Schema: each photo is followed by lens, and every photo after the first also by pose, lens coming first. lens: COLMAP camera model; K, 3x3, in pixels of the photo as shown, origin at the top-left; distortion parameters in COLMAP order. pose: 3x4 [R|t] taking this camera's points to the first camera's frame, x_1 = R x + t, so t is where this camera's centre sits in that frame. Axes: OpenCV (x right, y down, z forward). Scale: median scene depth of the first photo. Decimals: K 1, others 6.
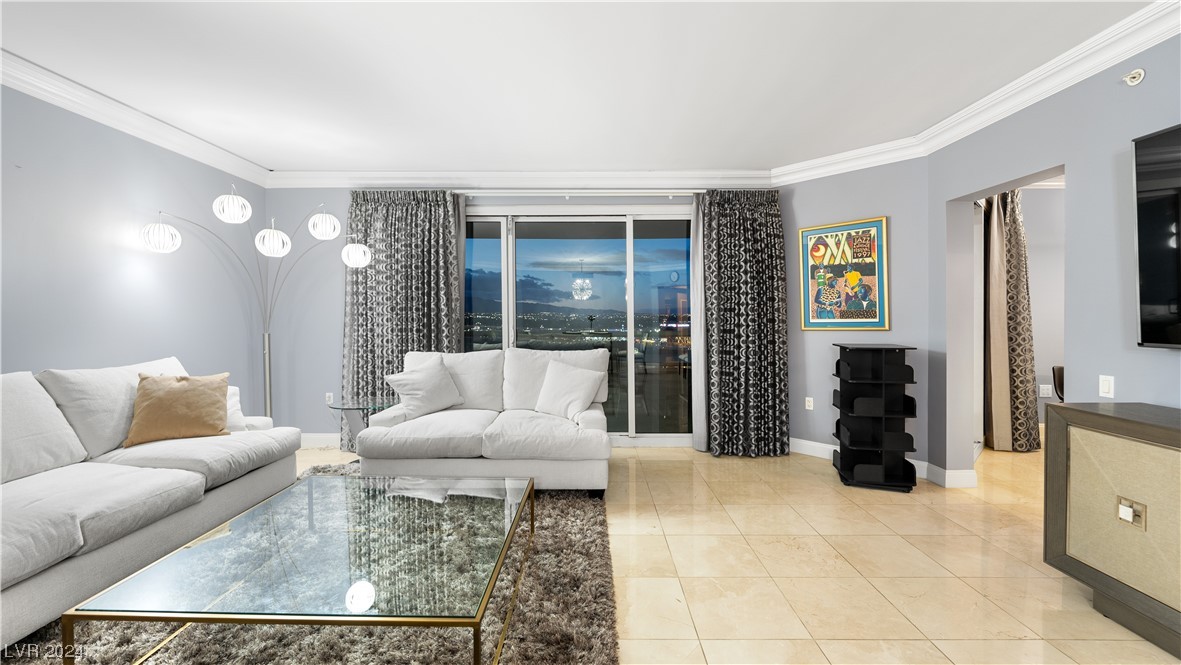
lens RADIAL K [[484.3, 0, 572.7], [0, 484.3, 326.8], [0, 0, 1]] dist [-0.000280, -0.000246]
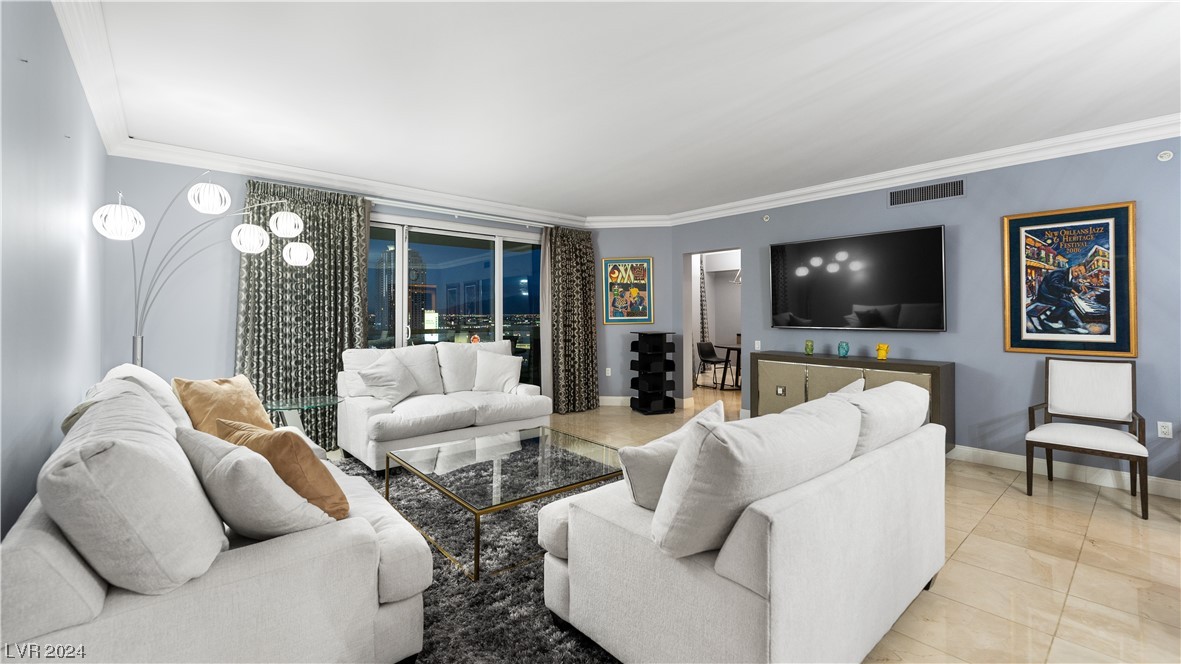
lens RADIAL K [[494.7, 0, 590.5], [0, 494.7, 308.6], [0, 0, 1]] dist [-0.003159, -0.000655]
pose [[0.742133, 0.009389, 0.670187, -0.615014], [0.014704, 0.999433, -0.030283, 0.003898], [-0.670091, 0.032328, 0.741574, -0.133097]]
